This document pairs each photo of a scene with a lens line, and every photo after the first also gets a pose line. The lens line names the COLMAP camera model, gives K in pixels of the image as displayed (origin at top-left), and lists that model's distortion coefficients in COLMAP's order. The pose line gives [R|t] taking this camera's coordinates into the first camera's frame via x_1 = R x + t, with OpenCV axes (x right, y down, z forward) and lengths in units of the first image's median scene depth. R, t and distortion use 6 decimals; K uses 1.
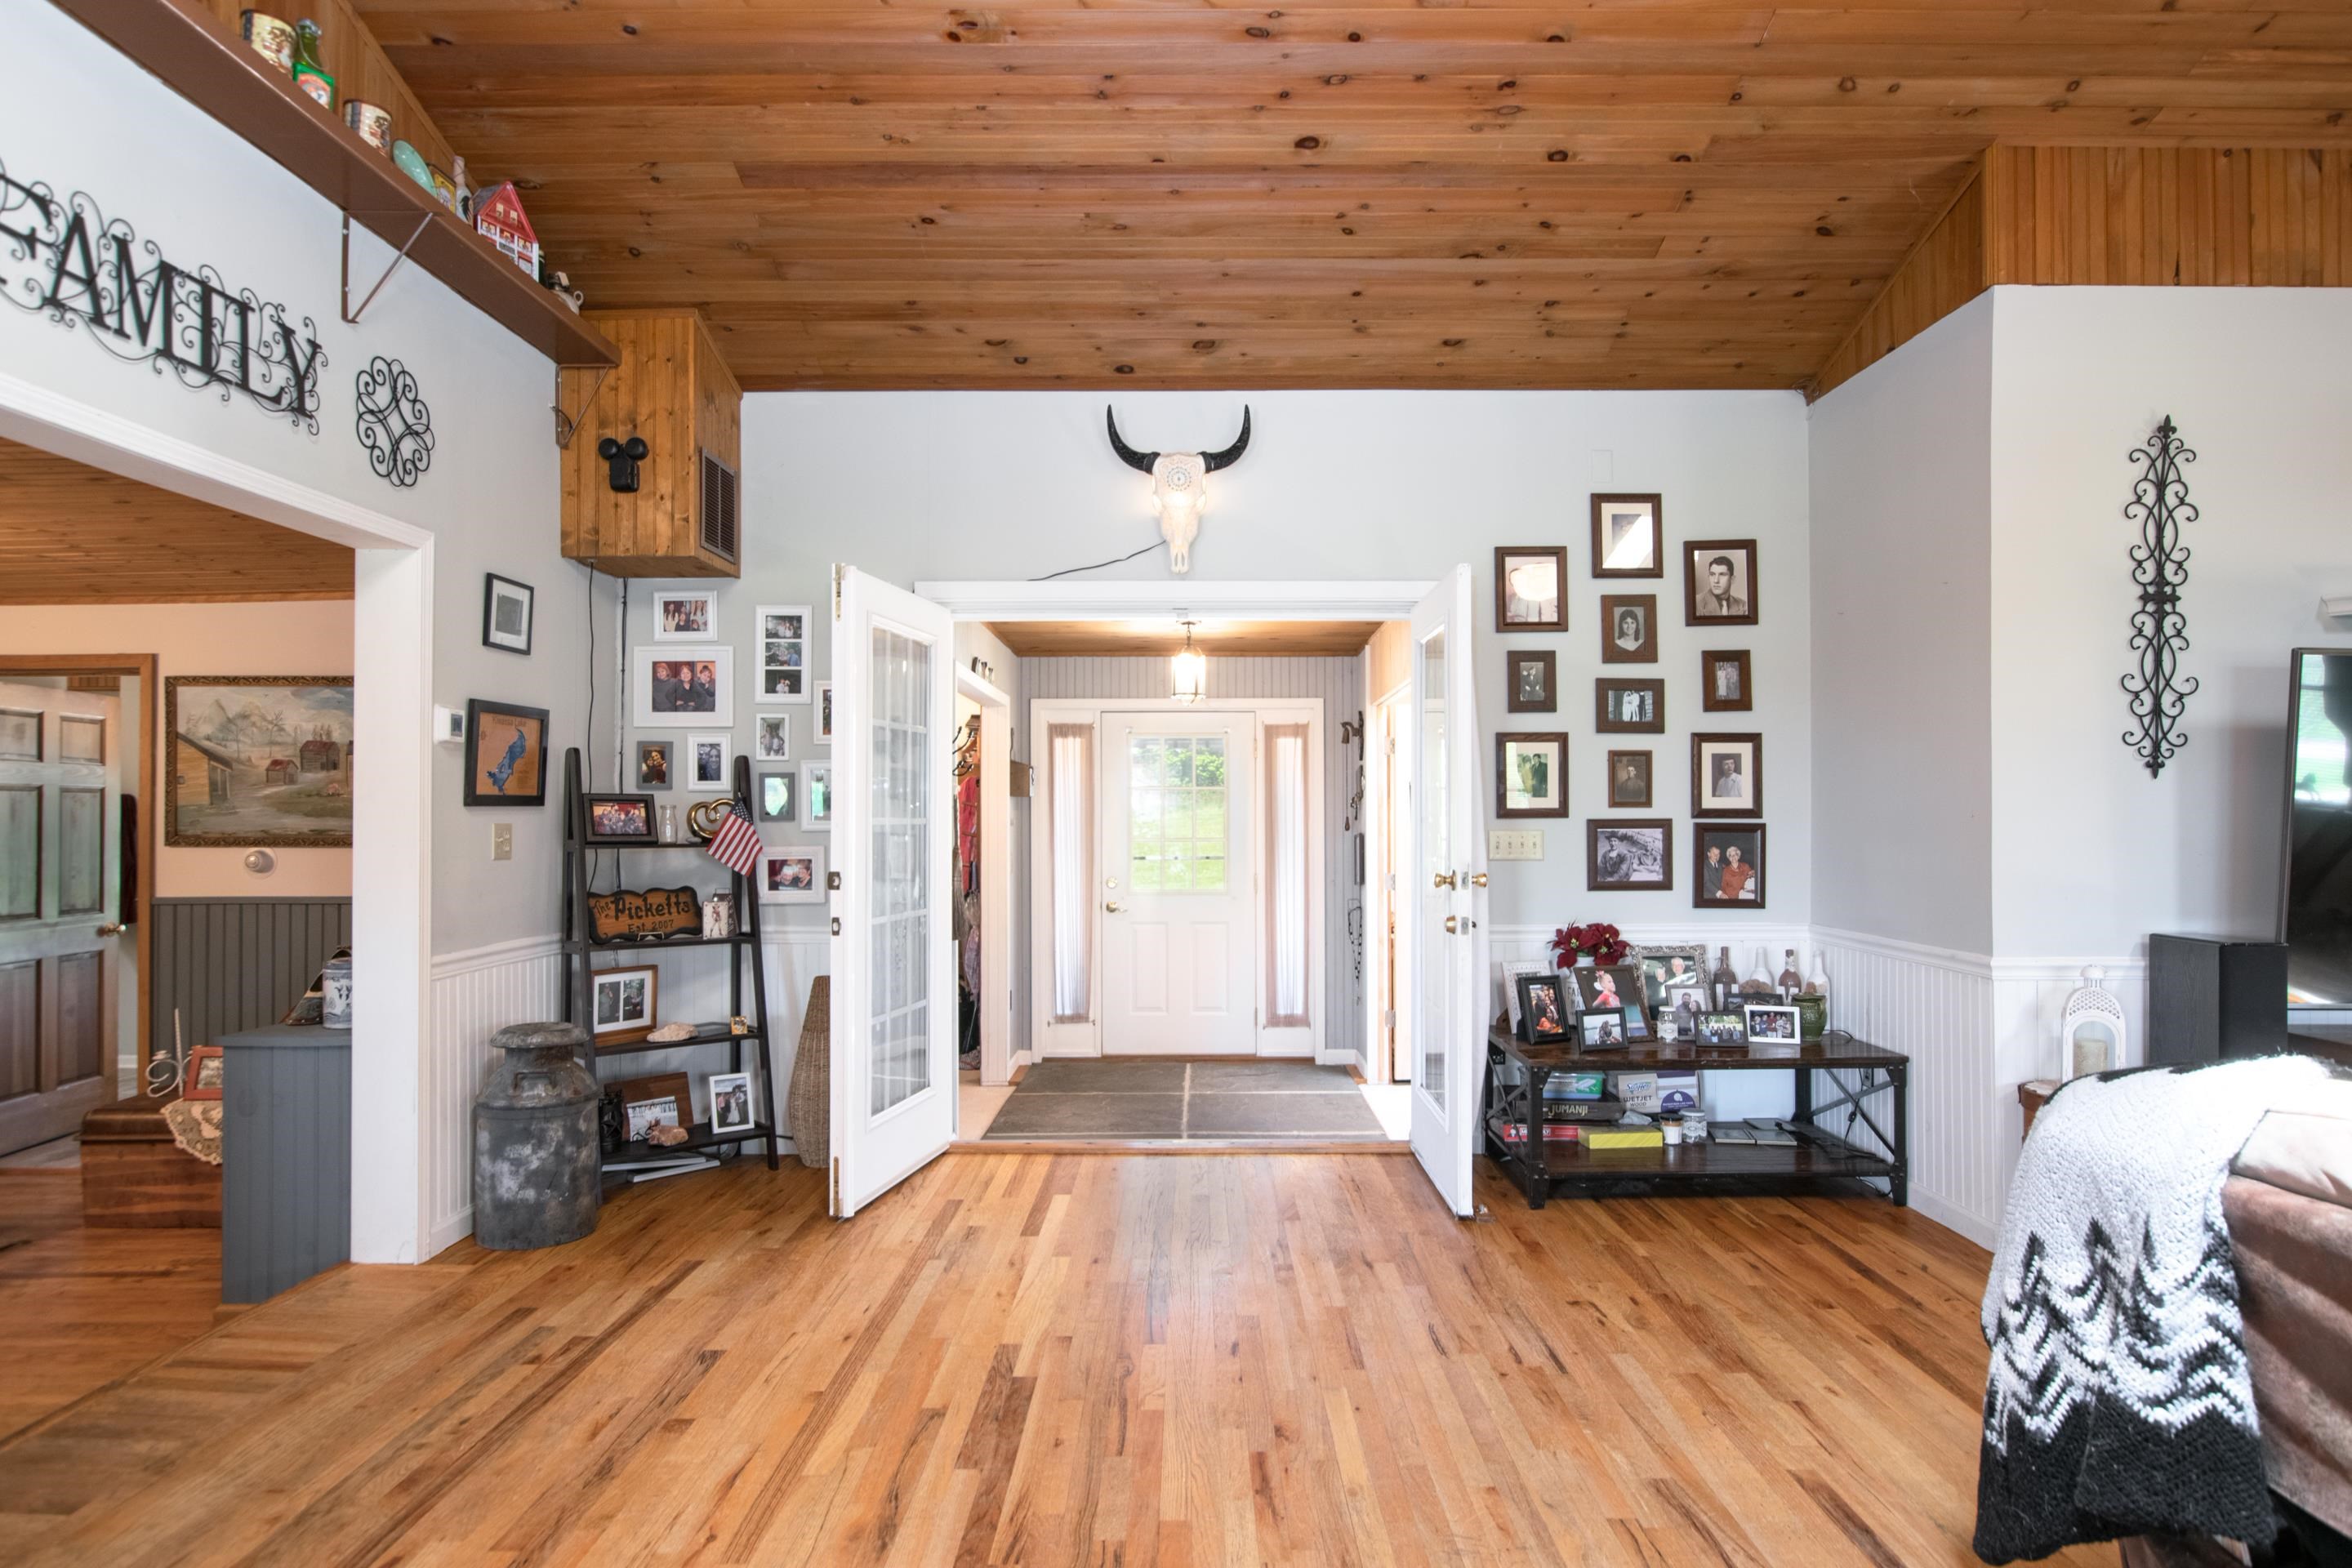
lens RADIAL K [[1338.5, 0, 1187.4], [0, 1338.5, 797.6], [0, 0, 1]] dist [-0.005192, -0.002243]
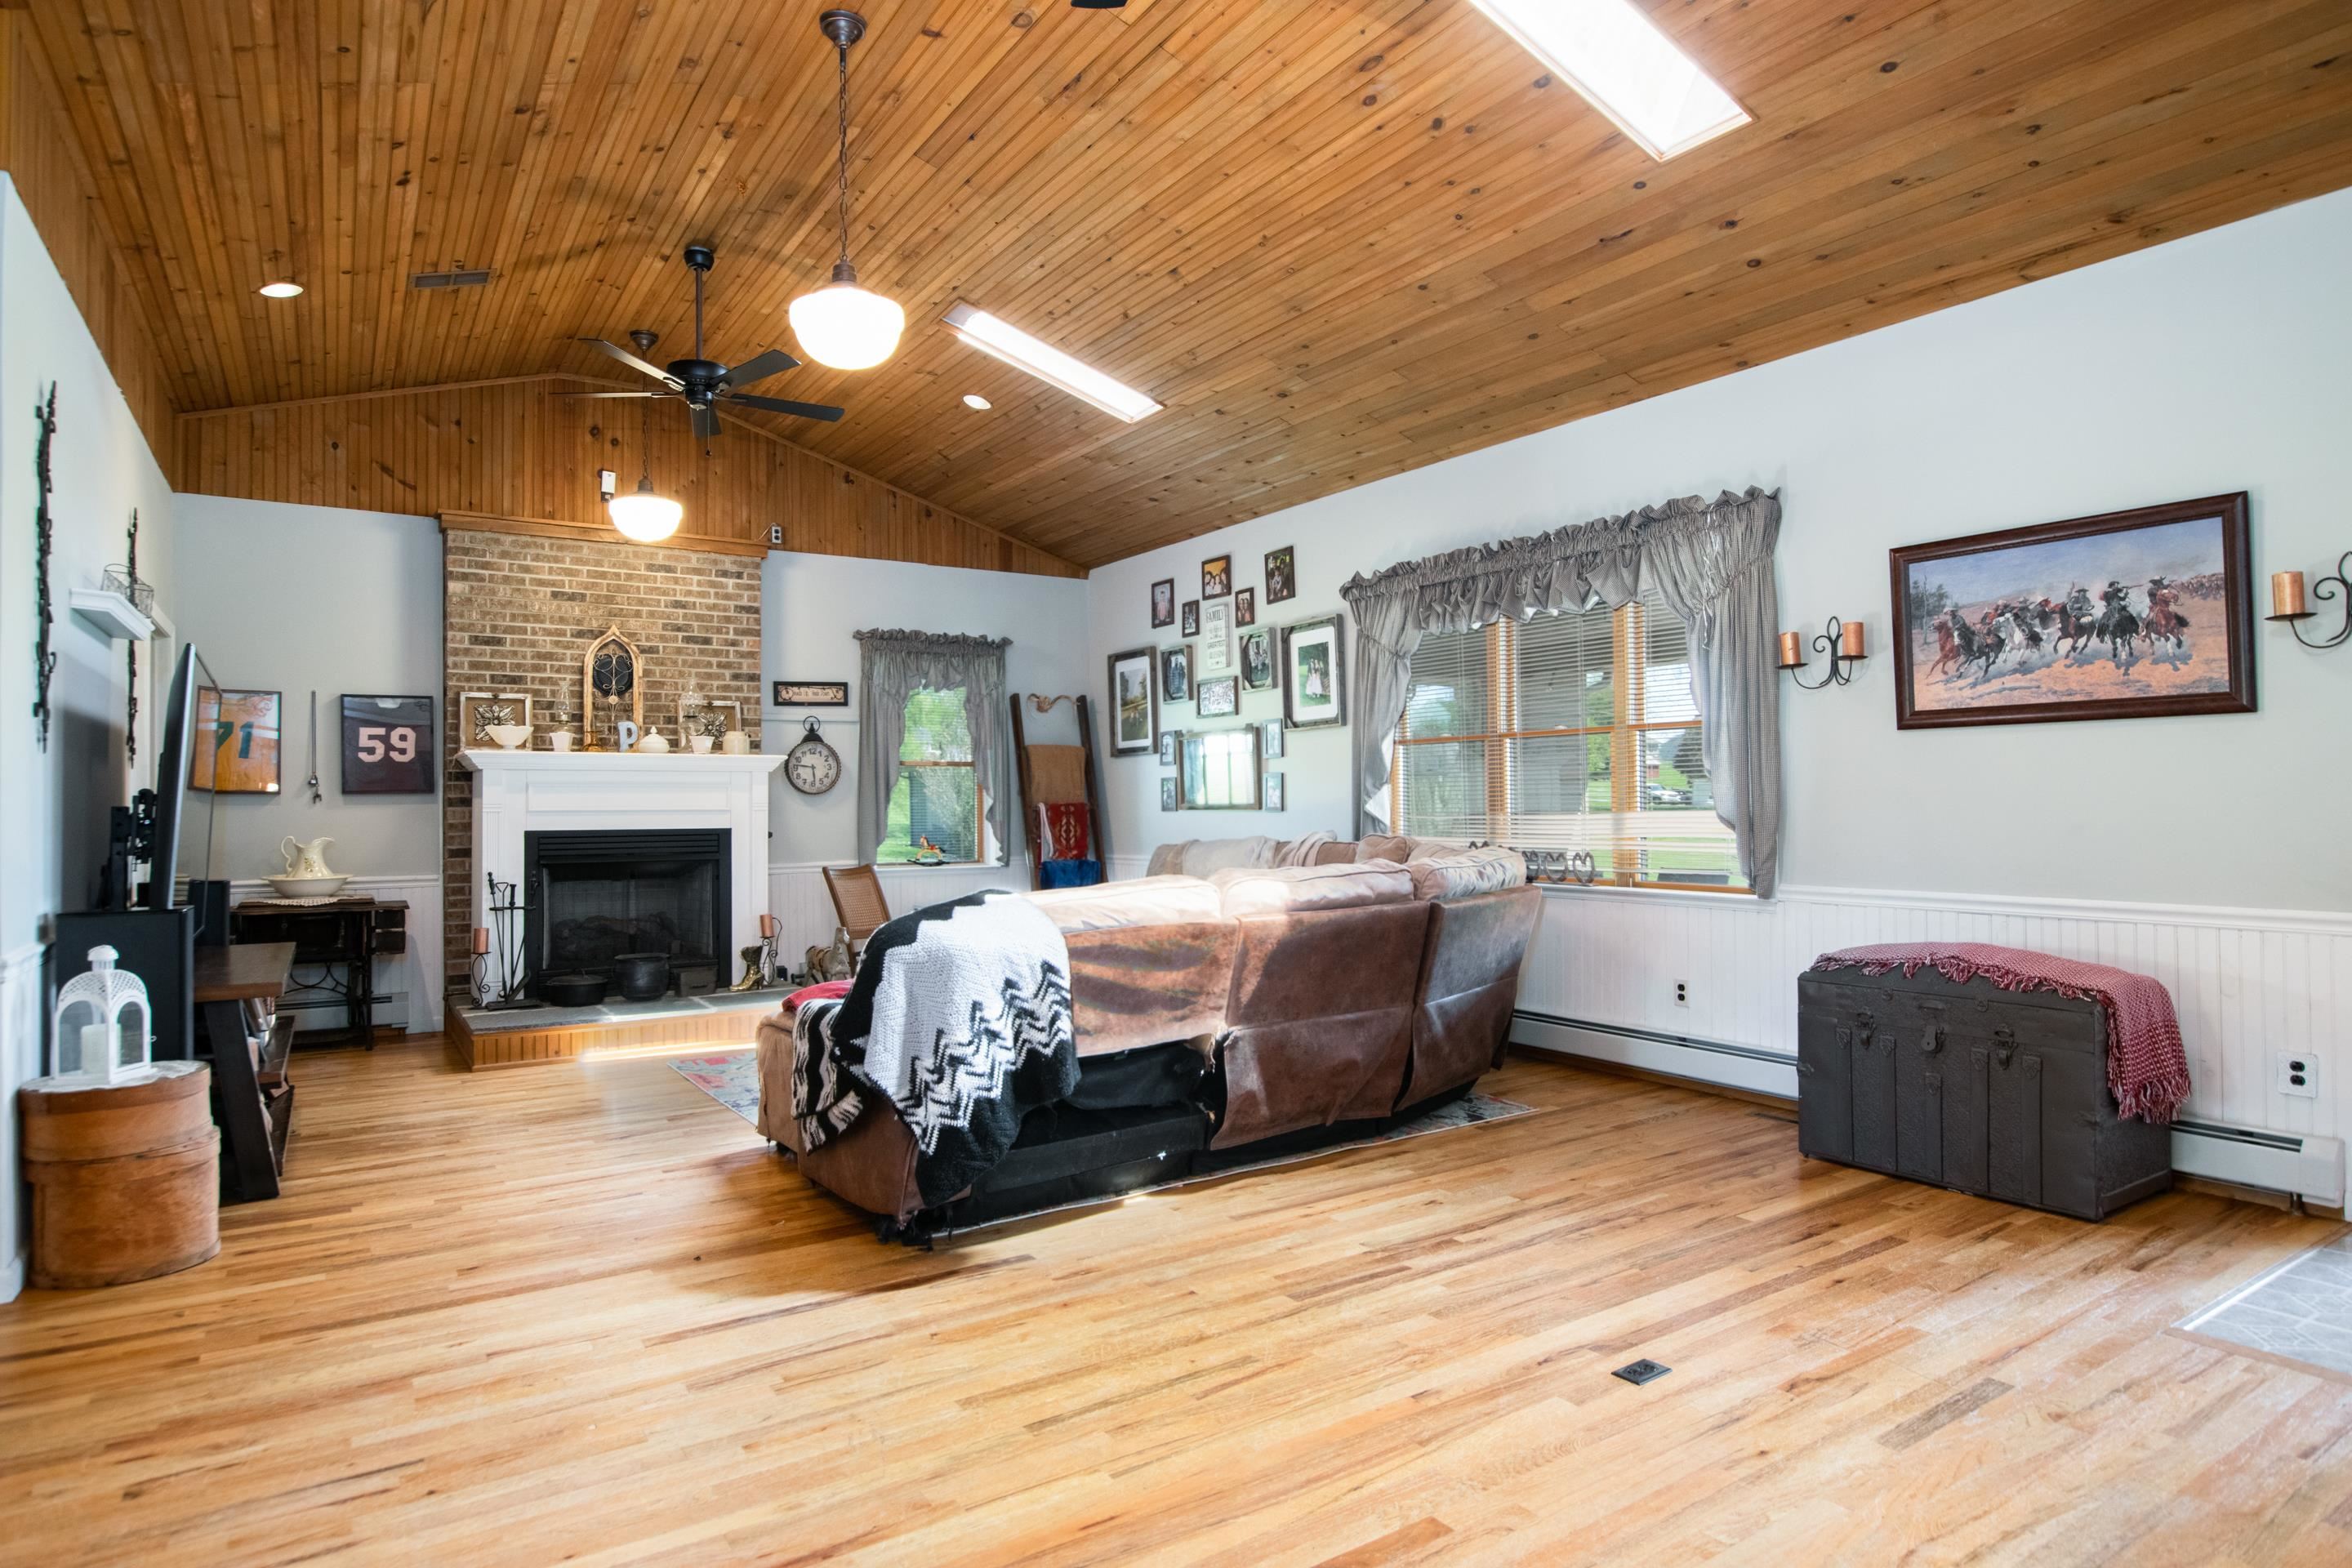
lens RADIAL K [[1296.2, 0, 1187.1], [0, 1296.2, 784.3], [0, 0, 1]] dist [-0.004297, -0.001096]
pose [[-0.552201, 0.016659, 0.833544, -0.506149], [-0.000886, 0.999788, -0.020568, 0.026320], [-0.833710, -0.012096, -0.552070, 0.830254]]
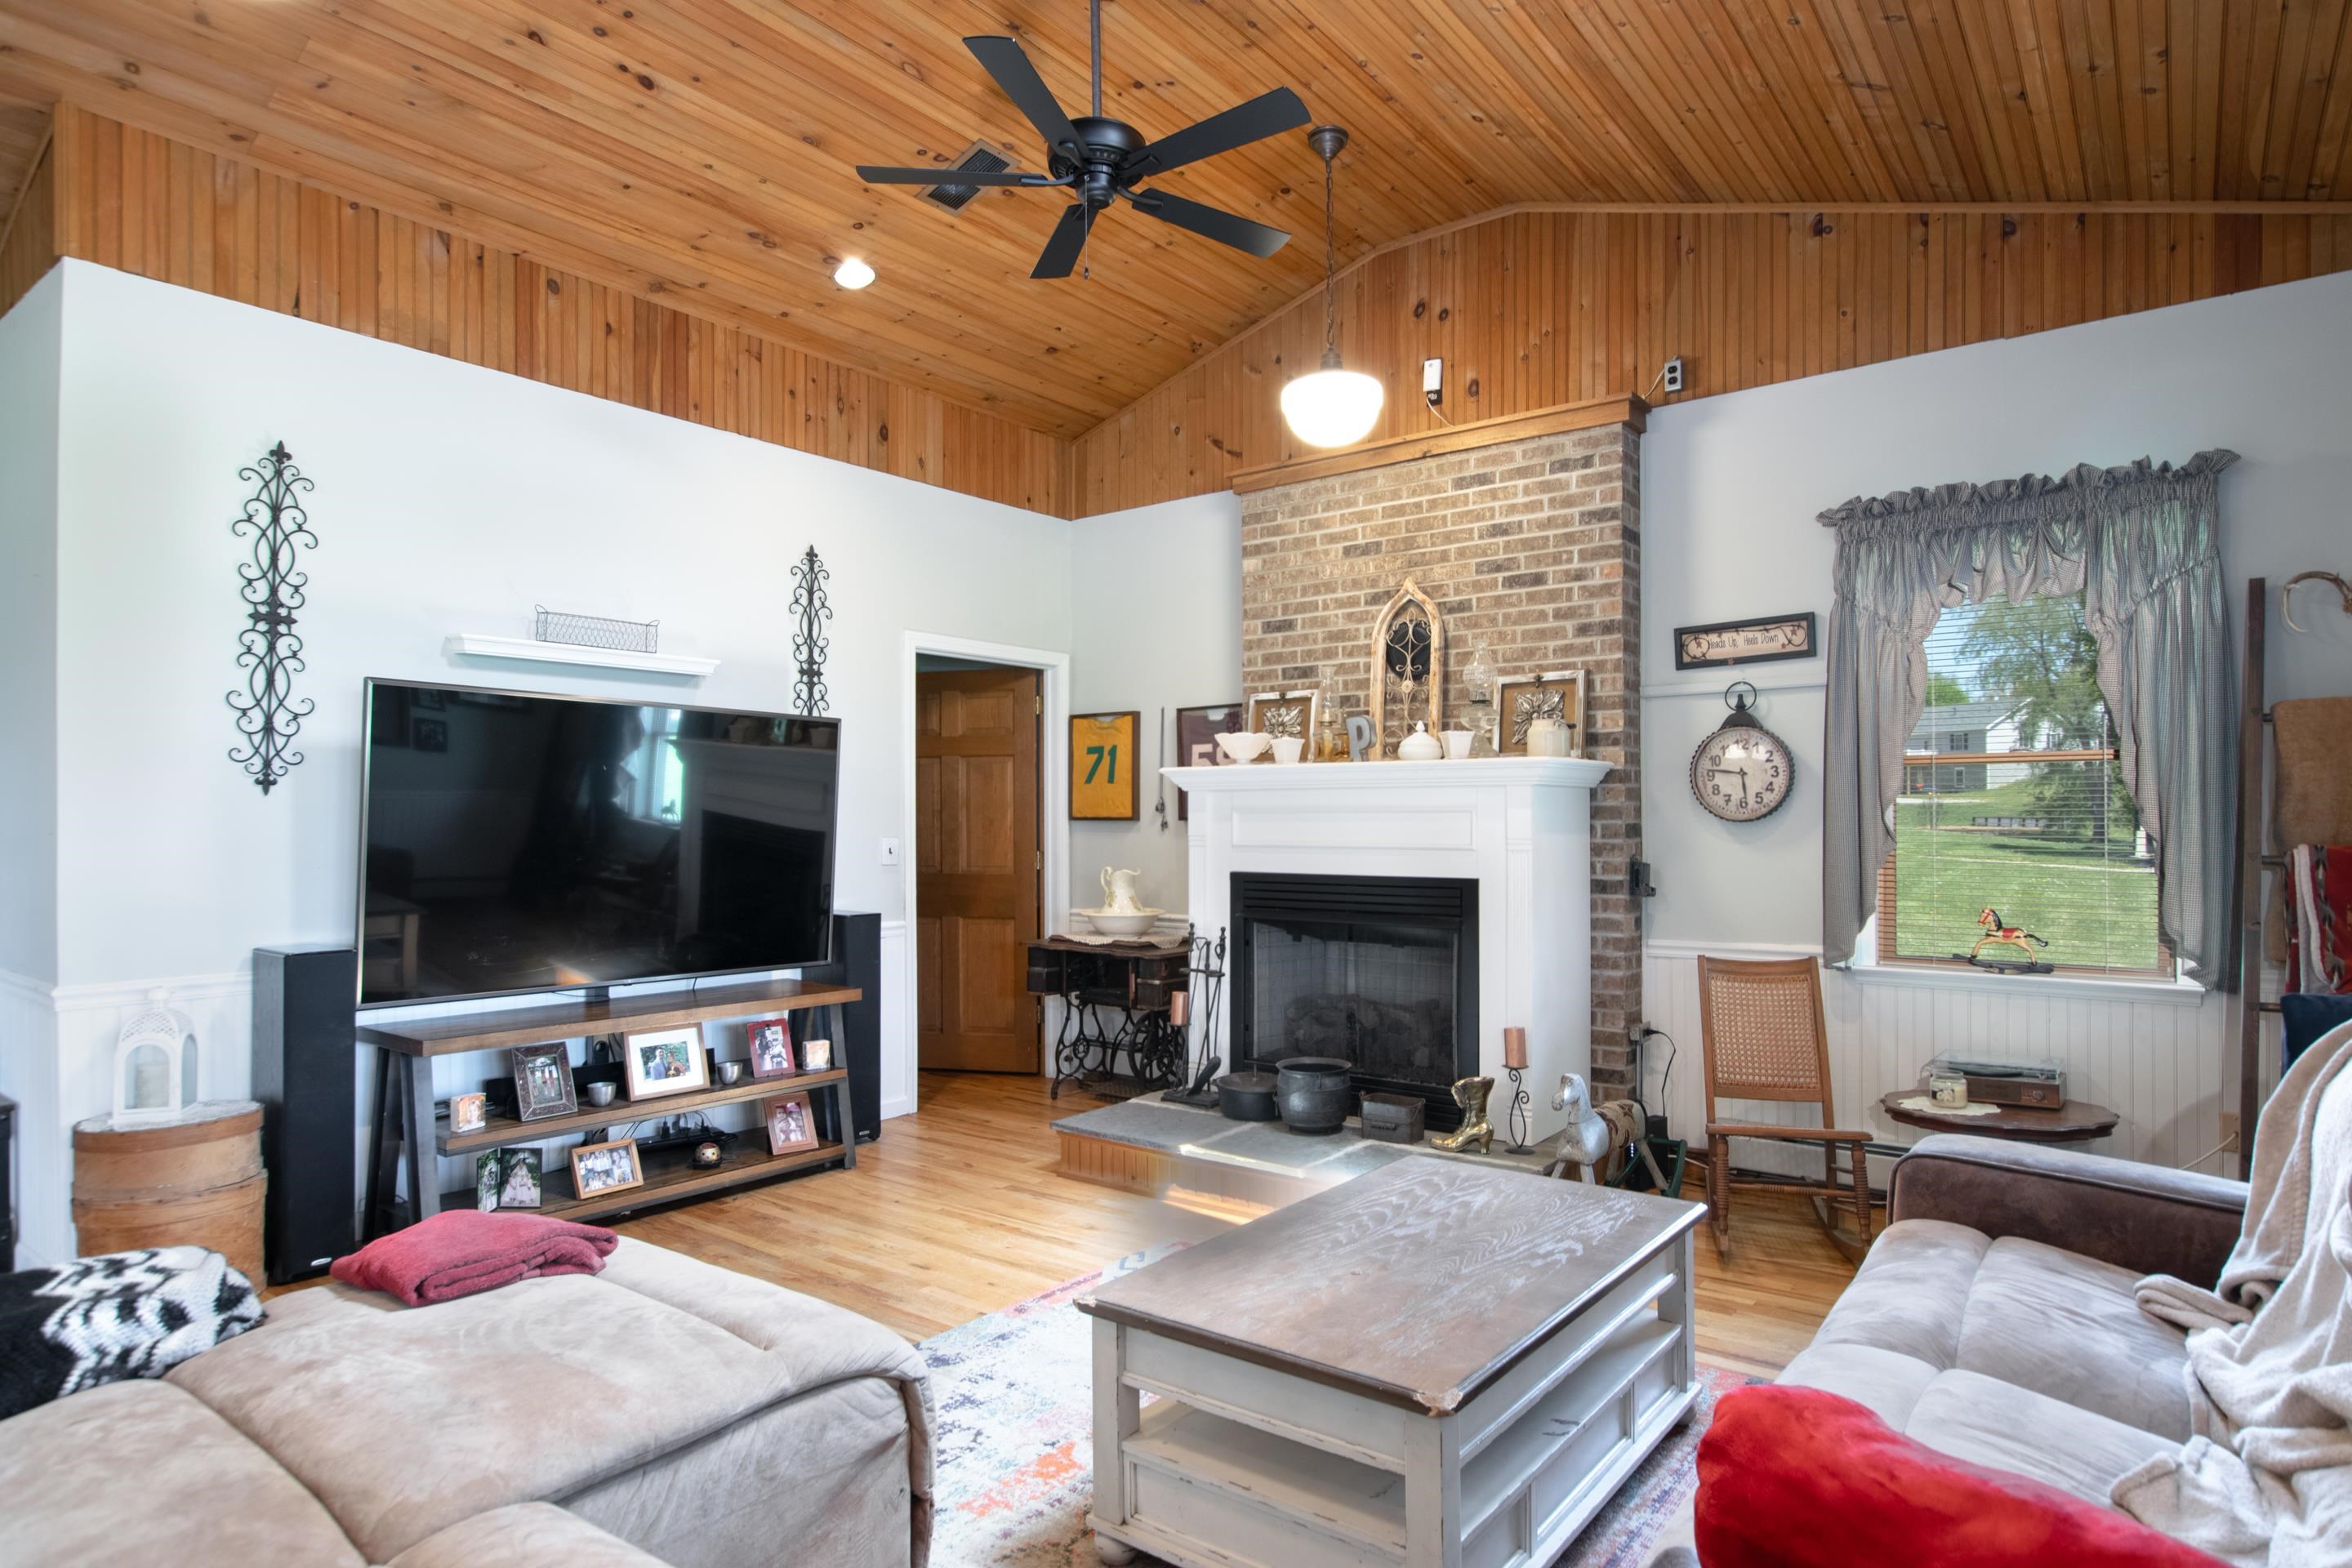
lens RADIAL K [[1299.6, 0, 1197.2], [0, 1299.6, 826.3], [0, 0, 1]] dist [-0.002164, -0.000290]
pose [[0.604060, -0.004549, 0.796926, 0.364811], [-0.006835, 0.999917, 0.010888, -0.006330], [-0.796909, -0.012024, 0.603979, -0.166333]]
